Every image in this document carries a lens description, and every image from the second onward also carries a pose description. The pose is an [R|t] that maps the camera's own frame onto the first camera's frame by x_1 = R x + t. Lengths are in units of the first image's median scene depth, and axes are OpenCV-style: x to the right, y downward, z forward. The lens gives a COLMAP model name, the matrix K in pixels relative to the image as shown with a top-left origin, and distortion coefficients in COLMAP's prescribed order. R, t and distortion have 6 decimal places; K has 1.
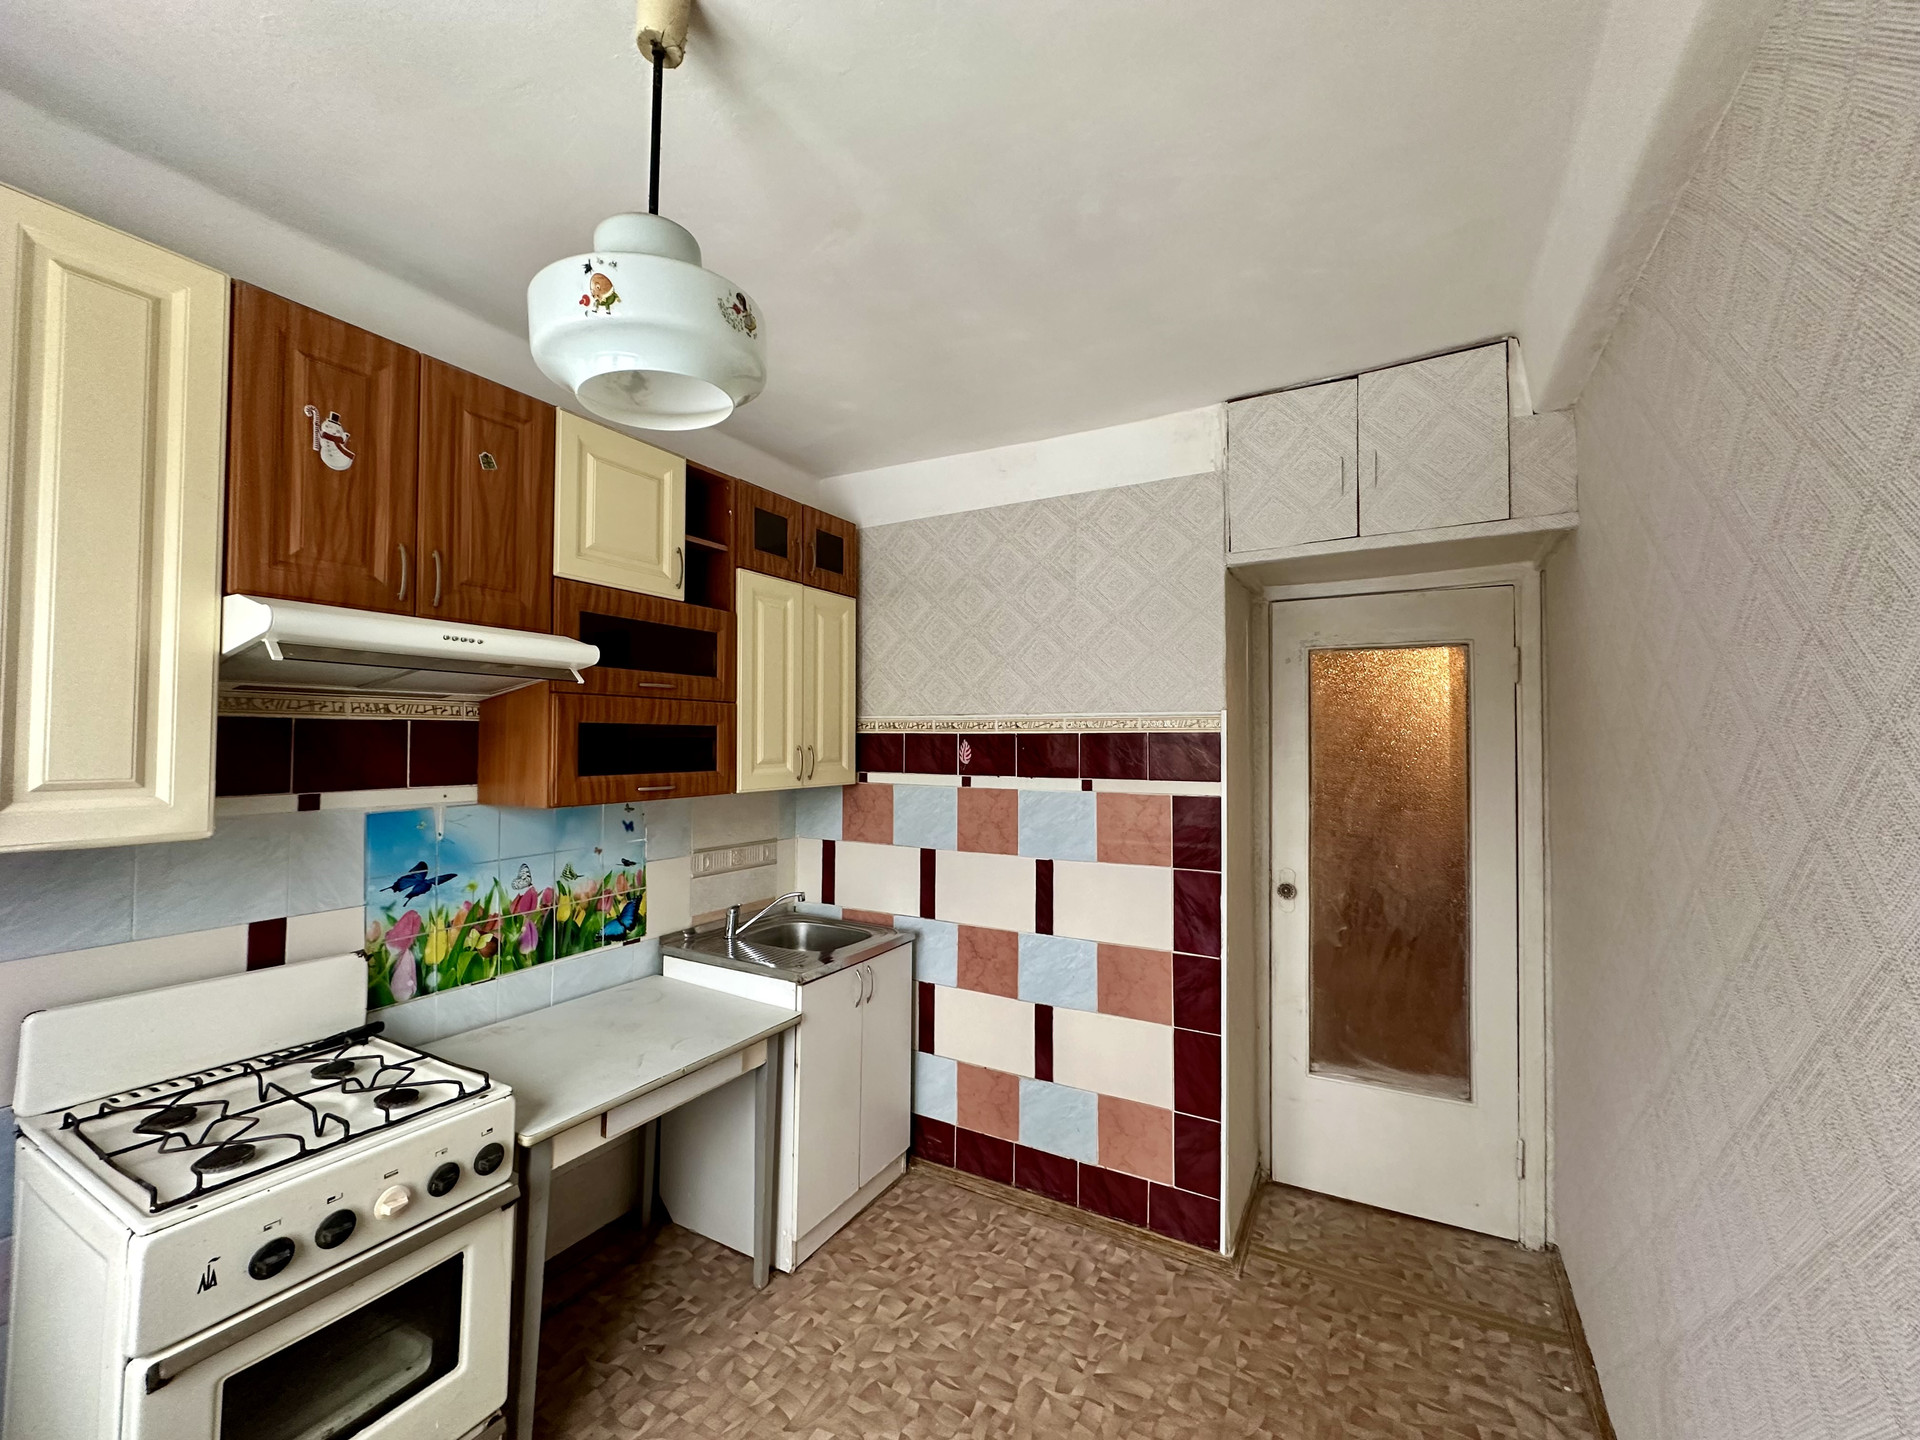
lens RADIAL K [[771.3, 0, 967.0], [0, 771.3, 720.3], [0, 0, 1]] dist [-0.000372, 0.000632]
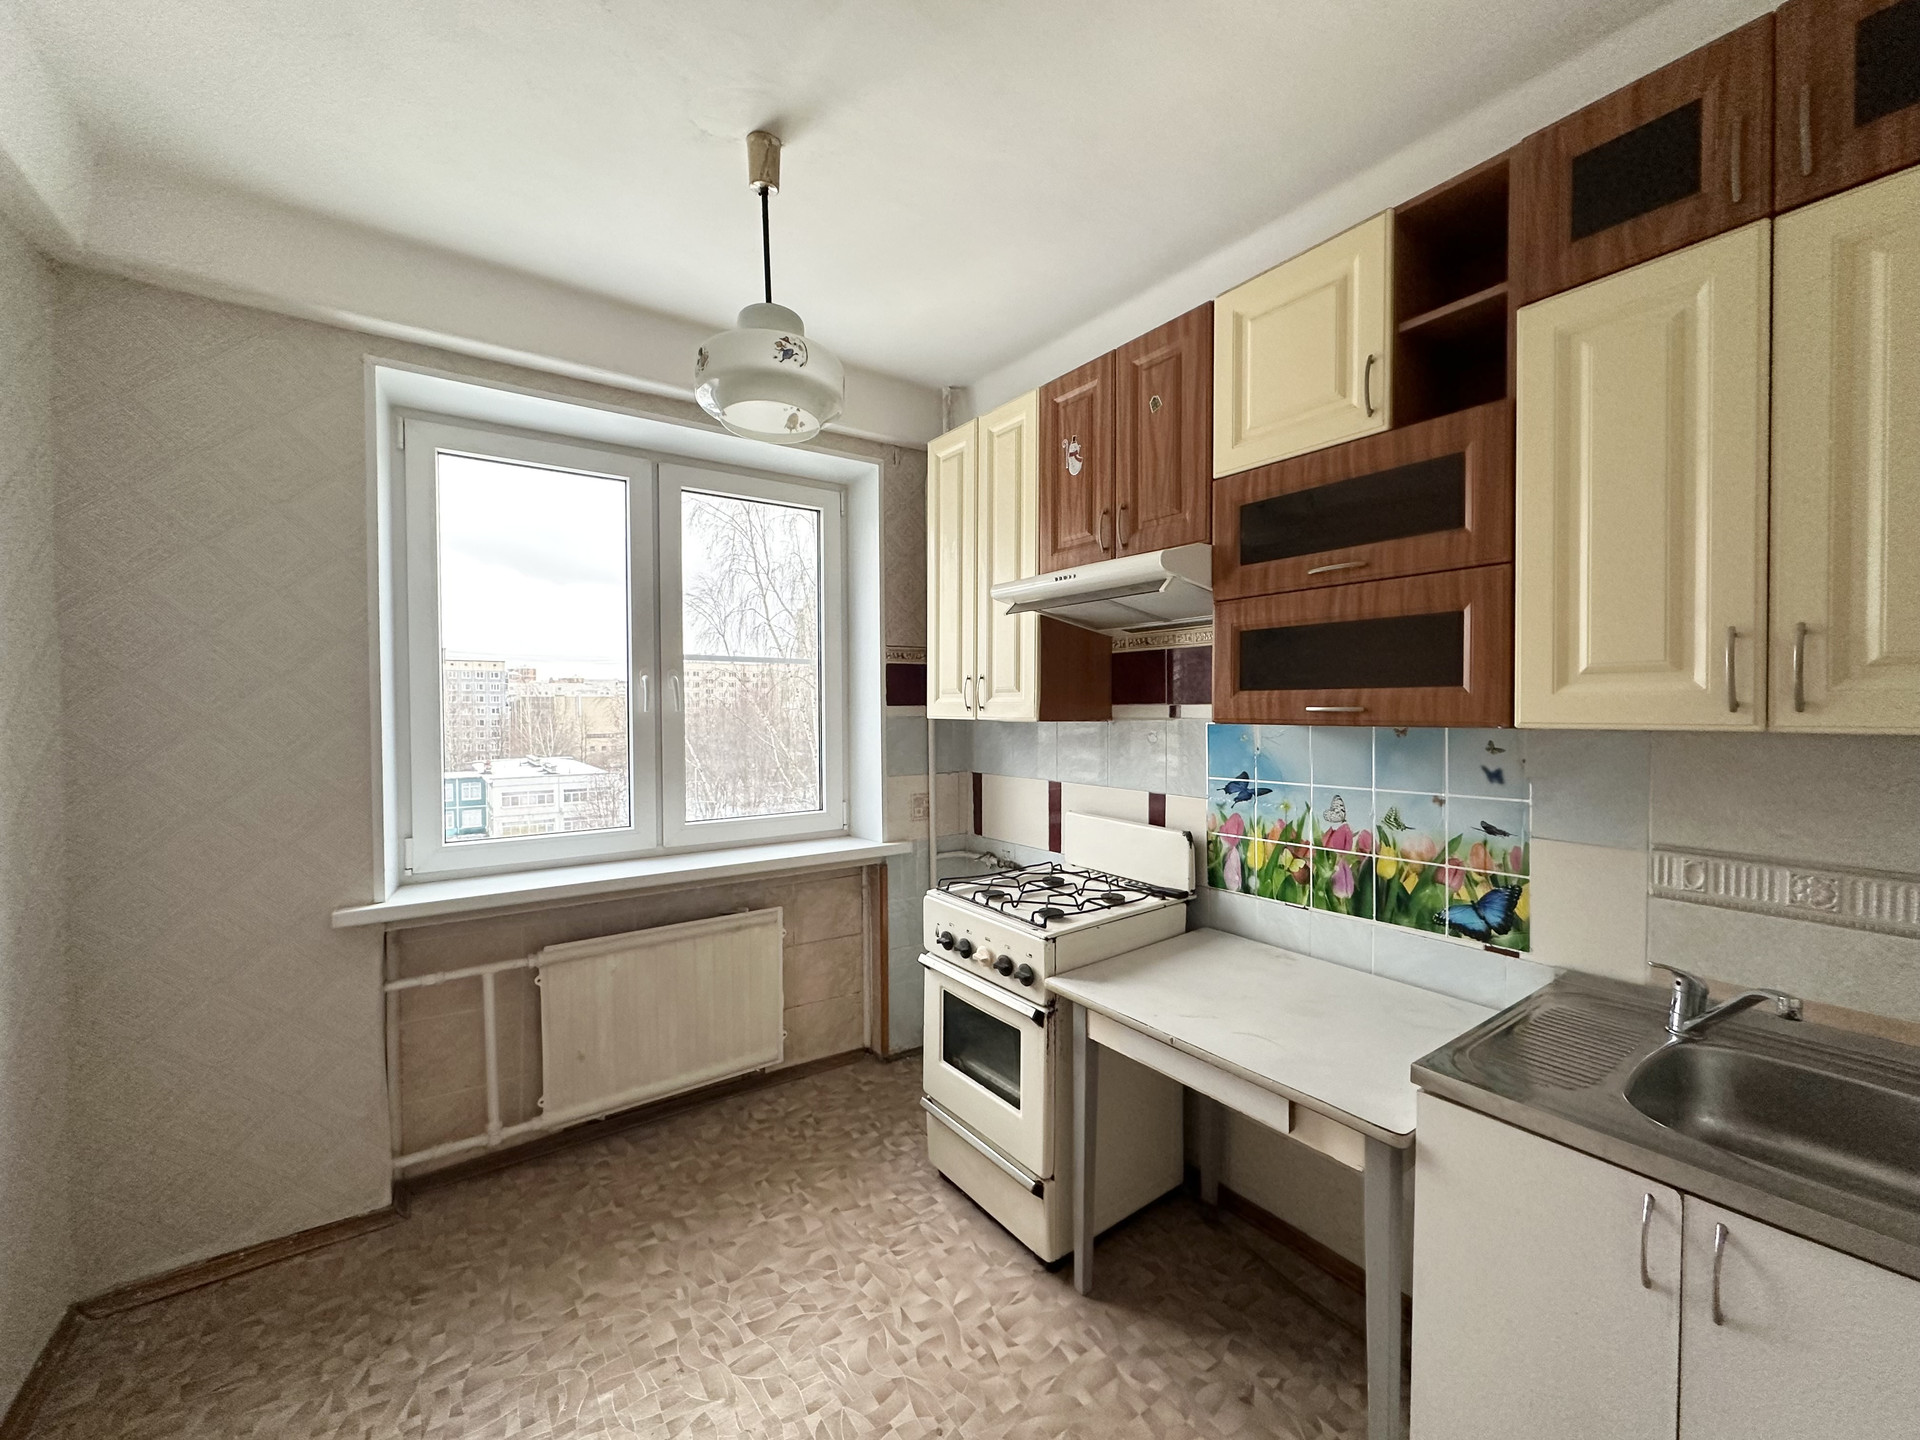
lens RADIAL K [[771.3, 0, 957.9], [0, 771.3, 720.7], [0, 0, 1]] dist [-0.000372, 0.000632]
pose [[-0.429759, 0.010758, -0.902879, 0.420926], [0.021670, 0.999764, 0.001598, 0.092680], [0.902683, -0.018879, -0.429891, 1.018252]]
